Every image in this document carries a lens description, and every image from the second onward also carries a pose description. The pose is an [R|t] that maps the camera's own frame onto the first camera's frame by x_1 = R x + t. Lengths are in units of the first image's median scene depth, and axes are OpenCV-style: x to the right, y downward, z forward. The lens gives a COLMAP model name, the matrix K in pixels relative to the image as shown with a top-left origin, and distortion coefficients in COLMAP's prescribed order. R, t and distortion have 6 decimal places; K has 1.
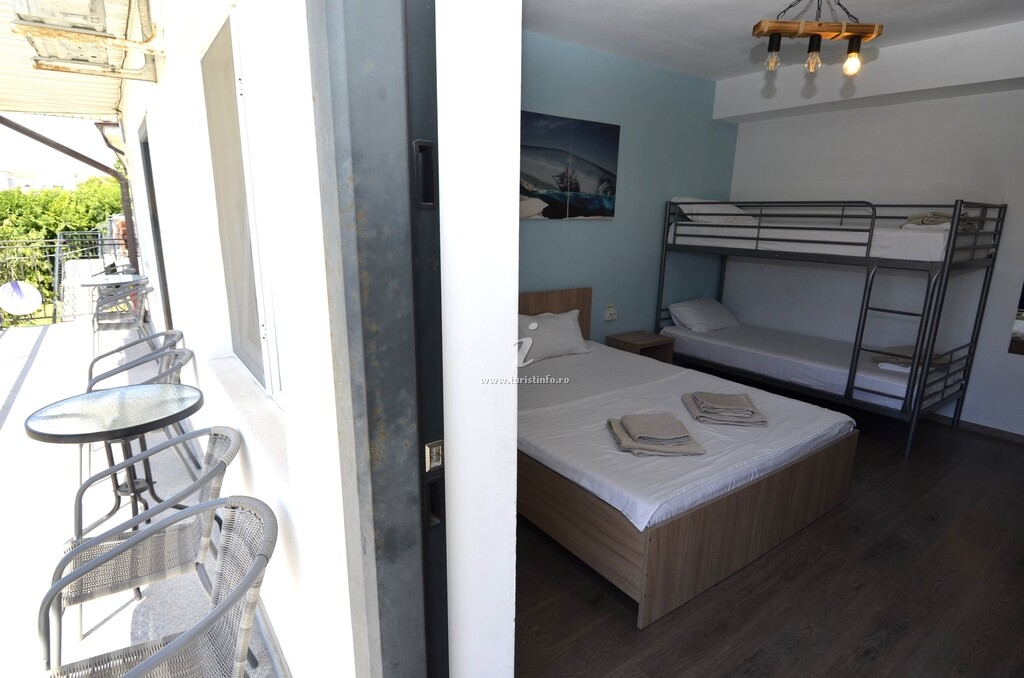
lens RADIAL K [[532.8, 0, 512.2], [0, 532.8, 350.3], [0, 0, 1]] dist [0.018754, -0.027231]
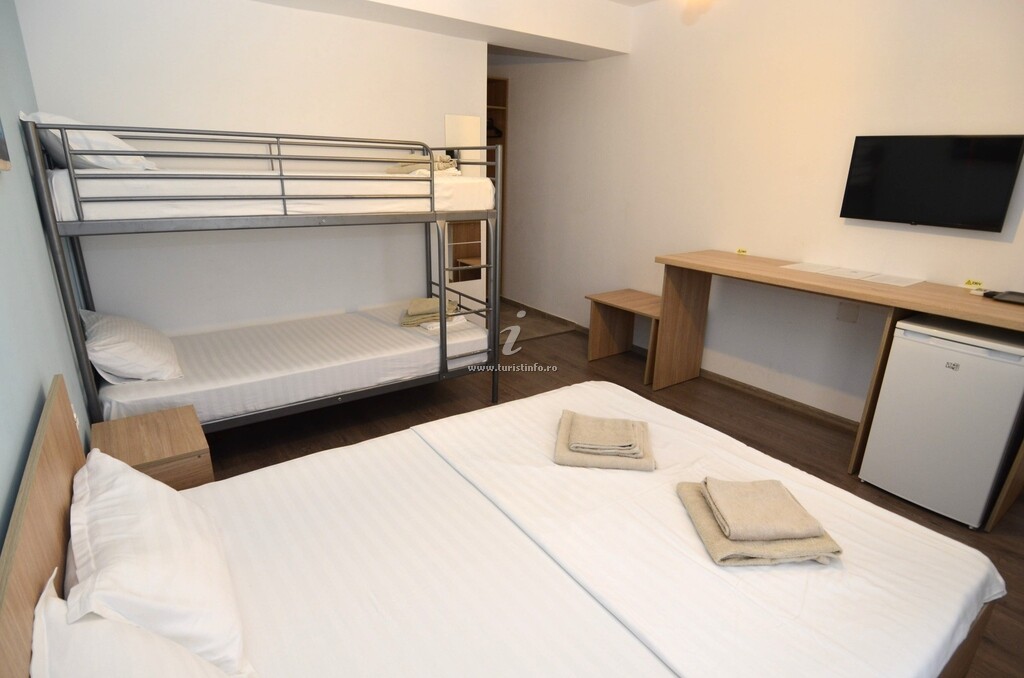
lens RADIAL K [[529.5, 0, 513.3], [0, 529.5, 351.0], [0, 0, 1]] dist [0.027209, -0.033639]
pose [[0.017222, -0.344203, 0.938737, -0.173003], [0.224748, 0.916183, 0.331810, -0.195068], [-0.974265, 0.205265, 0.093138, 0.740478]]
